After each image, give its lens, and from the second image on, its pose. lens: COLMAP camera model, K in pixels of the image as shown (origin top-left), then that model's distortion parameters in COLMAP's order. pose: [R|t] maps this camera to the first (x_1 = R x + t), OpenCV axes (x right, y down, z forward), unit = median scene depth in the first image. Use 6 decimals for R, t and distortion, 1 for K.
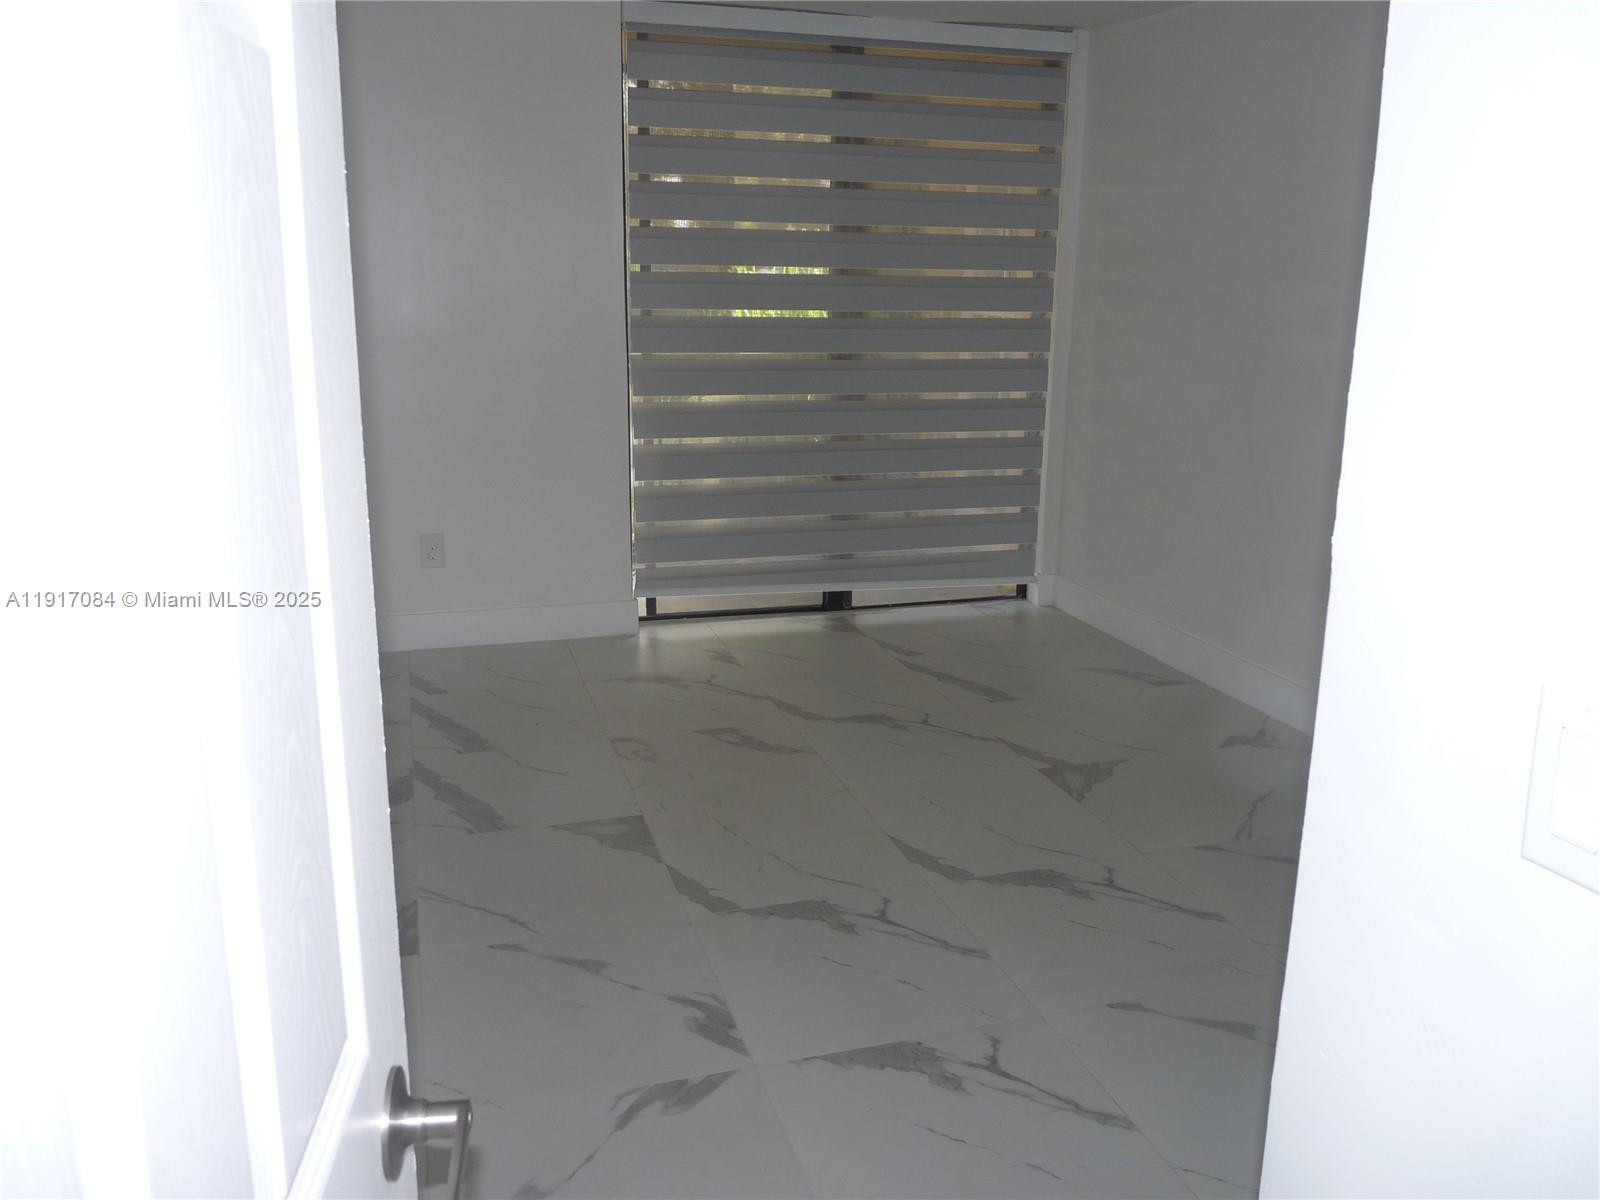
lens RADIAL K [[1288.3, 0, 801.5], [0, 1288.3, 599.7], [0, 0, 1]] dist [-0.009180, -0.018964]
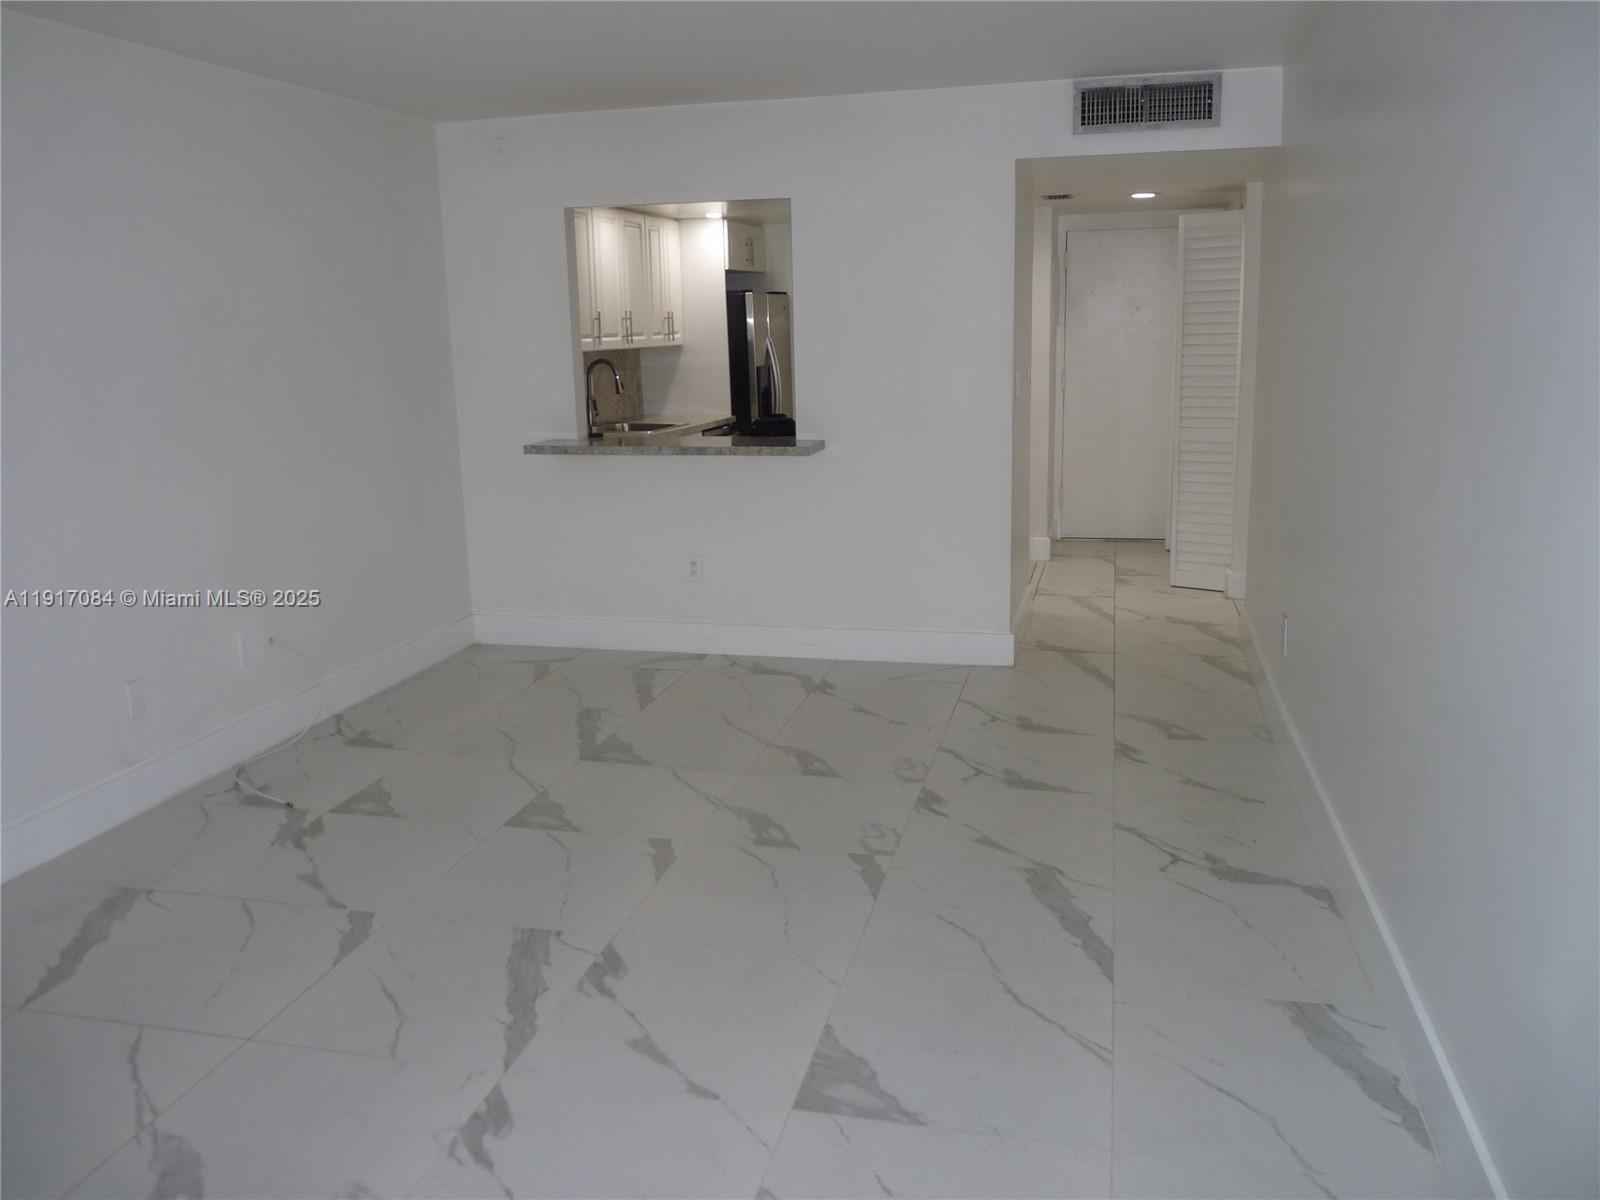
lens RADIAL K [[1288.3, 0, 801.1], [0, 1288.3, 597.0], [0, 0, 1]] dist [-0.009180, -0.018964]
pose [[-0.864281, -0.100219, 0.492924, -0.515827], [0.134746, 0.898007, 0.418839, -0.432714], [-0.484625, 0.428414, -0.762627, 1.641189]]
